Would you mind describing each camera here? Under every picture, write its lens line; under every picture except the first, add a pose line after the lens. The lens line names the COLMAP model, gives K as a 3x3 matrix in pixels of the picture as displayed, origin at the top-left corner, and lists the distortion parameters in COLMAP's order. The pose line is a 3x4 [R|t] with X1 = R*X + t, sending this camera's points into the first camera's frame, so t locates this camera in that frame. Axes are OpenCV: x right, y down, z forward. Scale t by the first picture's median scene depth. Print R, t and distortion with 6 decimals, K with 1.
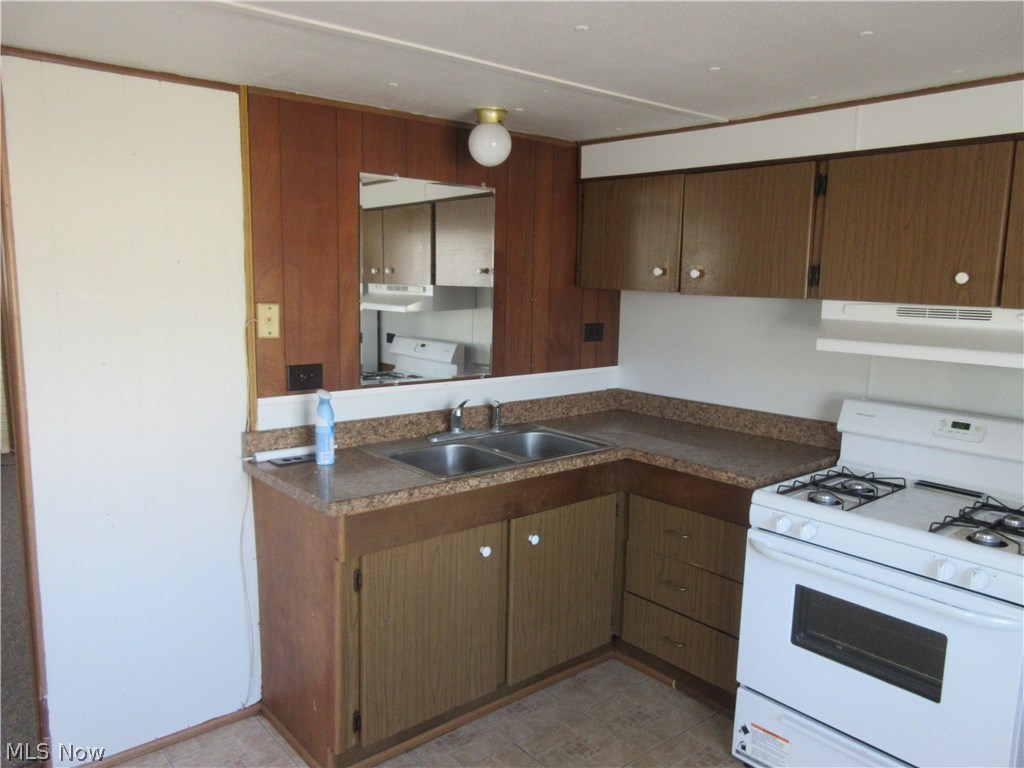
lens RADIAL K [[759.2, 0, 509.4], [0, 759.2, 383.8], [0, 0, 1]] dist [0.006598, 0.006876]
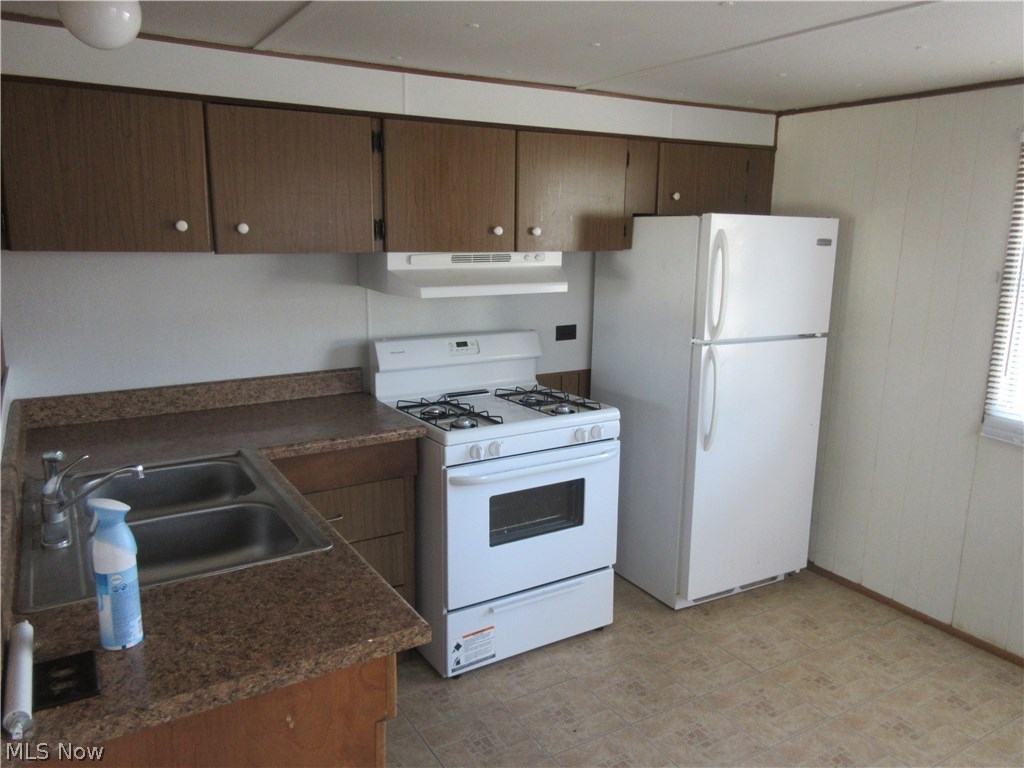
lens RADIAL K [[759.2, 0, 509.6], [0, 759.2, 384.1], [0, 0, 1]] dist [0.006598, 0.006876]
pose [[0.159367, -0.216736, 0.963134, -0.657075], [0.136293, 0.971091, 0.195974, -0.121562], [-0.977766, 0.100036, 0.184300, 0.682667]]
